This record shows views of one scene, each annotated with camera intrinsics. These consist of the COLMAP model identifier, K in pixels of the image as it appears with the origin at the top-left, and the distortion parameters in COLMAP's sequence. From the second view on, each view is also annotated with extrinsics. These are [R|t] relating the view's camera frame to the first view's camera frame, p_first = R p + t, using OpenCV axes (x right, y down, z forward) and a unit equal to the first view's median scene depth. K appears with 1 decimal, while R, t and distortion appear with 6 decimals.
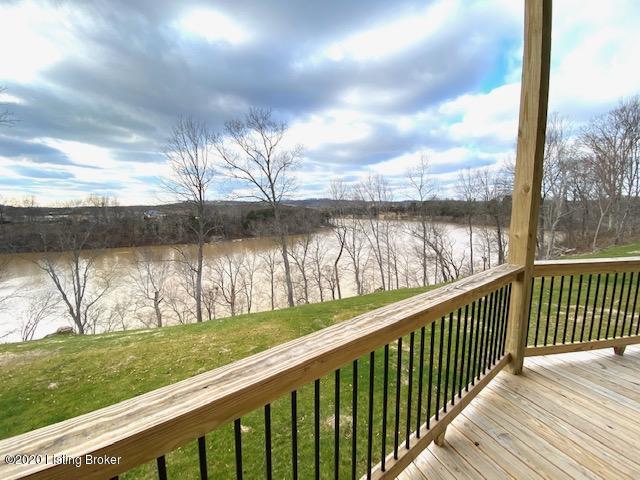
lens RADIAL K [[259.4, 0, 315.7], [0, 259.4, 247.0], [0, 0, 1]] dist [0.001016, -0.010042]
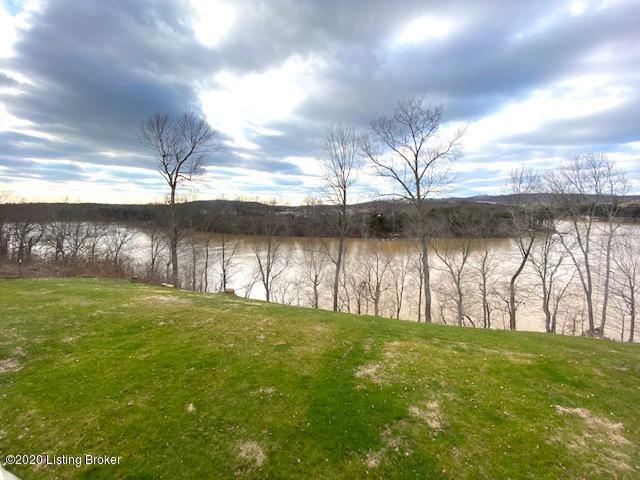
lens RADIAL K [[255.5, 0, 317.3], [0, 255.5, 237.8], [0, 0, 1]] dist [0.032741, -0.026901]
pose [[0.775606, 0.078765, -0.626284, 0.099791], [-0.096187, 0.995345, 0.006060, -0.008697], [0.623846, 0.055540, 0.779571, 0.062338]]
